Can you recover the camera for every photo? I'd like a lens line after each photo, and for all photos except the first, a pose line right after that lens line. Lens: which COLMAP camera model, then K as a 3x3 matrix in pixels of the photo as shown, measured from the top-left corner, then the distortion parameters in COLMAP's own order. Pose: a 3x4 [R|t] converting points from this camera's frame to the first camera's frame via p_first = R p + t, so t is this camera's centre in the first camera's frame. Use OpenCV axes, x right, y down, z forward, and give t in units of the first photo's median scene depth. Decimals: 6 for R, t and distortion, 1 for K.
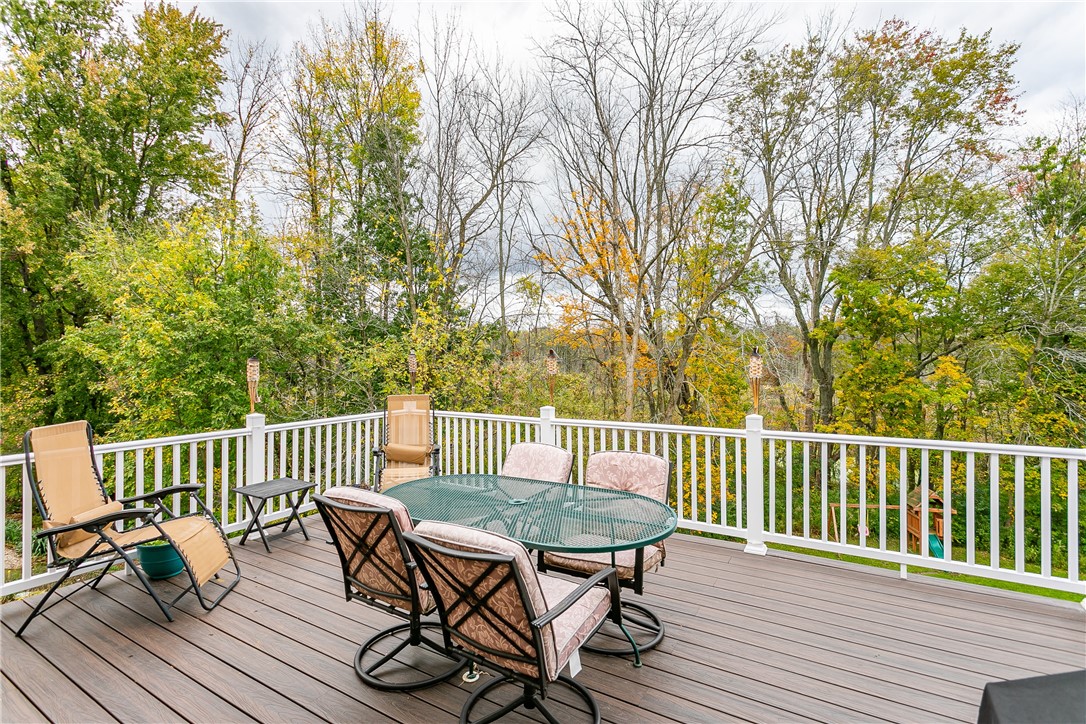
lens RADIAL K [[516.3, 0, 532.1], [0, 516.3, 359.6], [0, 0, 1]] dist [0.012275, 0.001039]
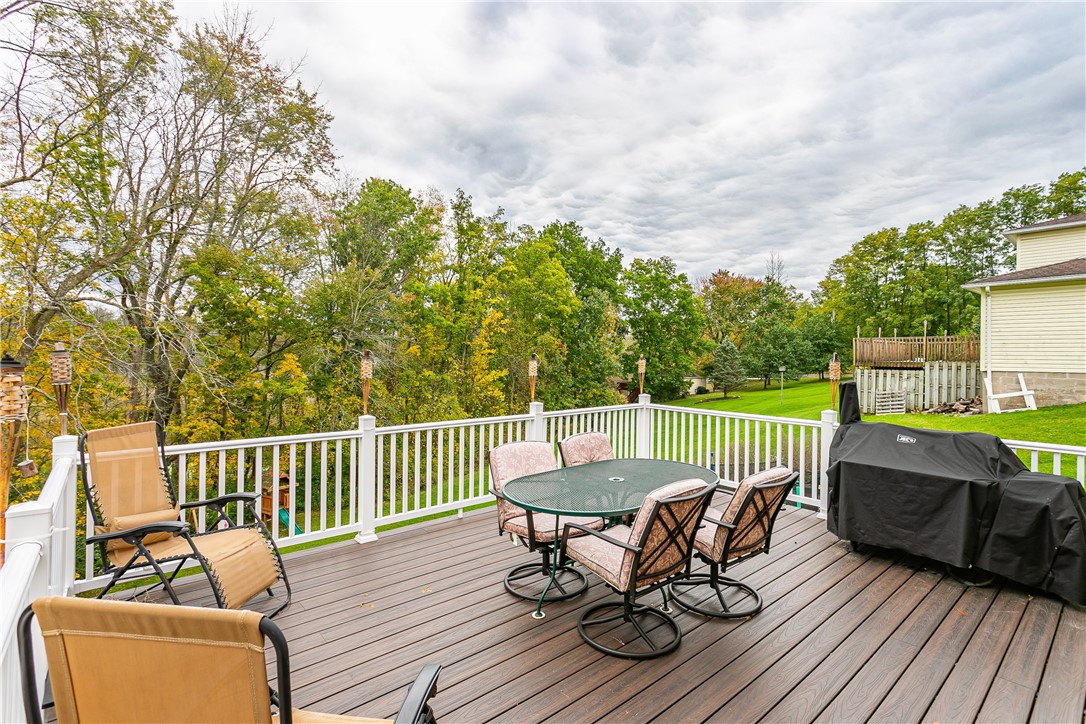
lens RADIAL K [[516.3, 0, 537.4], [0, 516.3, 356.3], [0, 0, 1]] dist [0.012275, 0.001039]
pose [[0.304904, 0.007865, 0.952351, -0.149177], [-0.007460, 0.999955, -0.005869, 0.002292], [-0.952354, -0.005315, 0.304949, 0.119847]]
